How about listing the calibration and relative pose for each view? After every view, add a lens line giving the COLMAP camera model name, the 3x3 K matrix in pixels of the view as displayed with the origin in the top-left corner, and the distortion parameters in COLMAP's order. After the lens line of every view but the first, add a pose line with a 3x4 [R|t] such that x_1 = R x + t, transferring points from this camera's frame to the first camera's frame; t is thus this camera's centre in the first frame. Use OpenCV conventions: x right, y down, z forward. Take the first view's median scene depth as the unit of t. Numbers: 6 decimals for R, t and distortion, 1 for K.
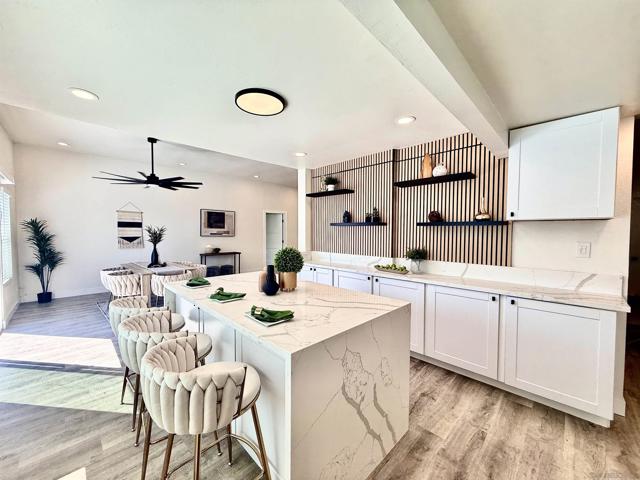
lens RADIAL K [[255.1, 0, 315.2], [0, 255.1, 239.6], [0, 0, 1]] dist [0.001319, -0.000520]
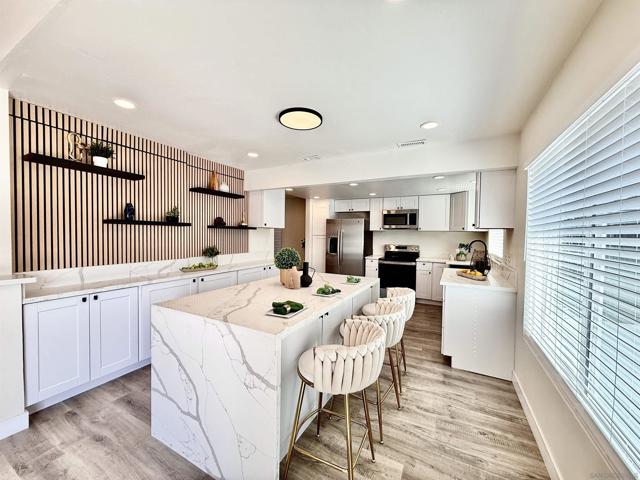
lens RADIAL K [[255.1, 0, 318.4], [0, 255.1, 241.2], [0, 0, 1]] dist [0.001319, -0.000520]
pose [[-0.305122, -0.040267, 0.951462, -0.727683], [0.010095, 0.998913, 0.045513, -0.033332], [-0.952260, 0.023492, -0.304384, 0.710749]]
